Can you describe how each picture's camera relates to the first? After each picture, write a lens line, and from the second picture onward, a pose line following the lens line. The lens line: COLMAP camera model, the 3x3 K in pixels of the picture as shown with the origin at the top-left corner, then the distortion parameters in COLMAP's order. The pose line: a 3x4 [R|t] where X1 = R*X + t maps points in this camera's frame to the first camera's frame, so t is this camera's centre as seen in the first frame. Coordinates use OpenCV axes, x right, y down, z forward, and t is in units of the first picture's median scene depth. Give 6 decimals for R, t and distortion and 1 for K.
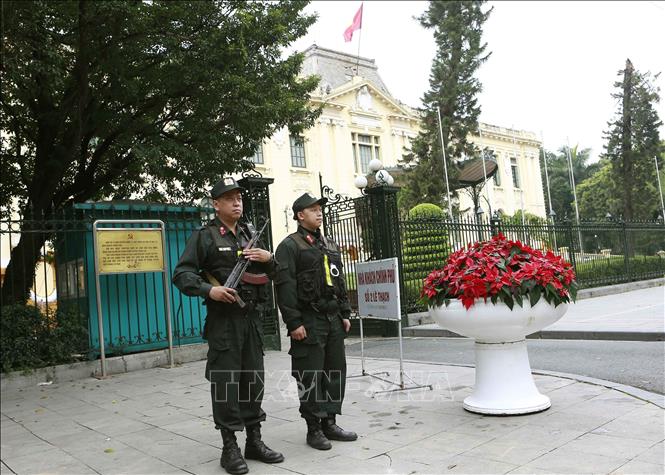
lens RADIAL K [[506.4, 0, 332.5], [0, 506.4, 237.5], [0, 0, 1]] dist [-0.000542, 0.010519]
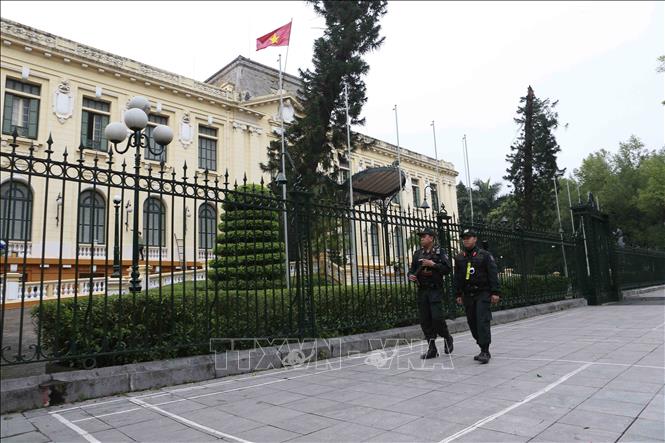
lens RADIAL K [[441.2, 0, 332.5], [0, 441.2, 221.5], [0, 0, 1]] dist [-0.003989, -0.003227]
pose [[0.993027, 0.050170, 0.106680, 0.086646], [-0.043011, 0.996732, -0.068381, 0.007201], [-0.109762, 0.063316, 0.991939, 0.145435]]
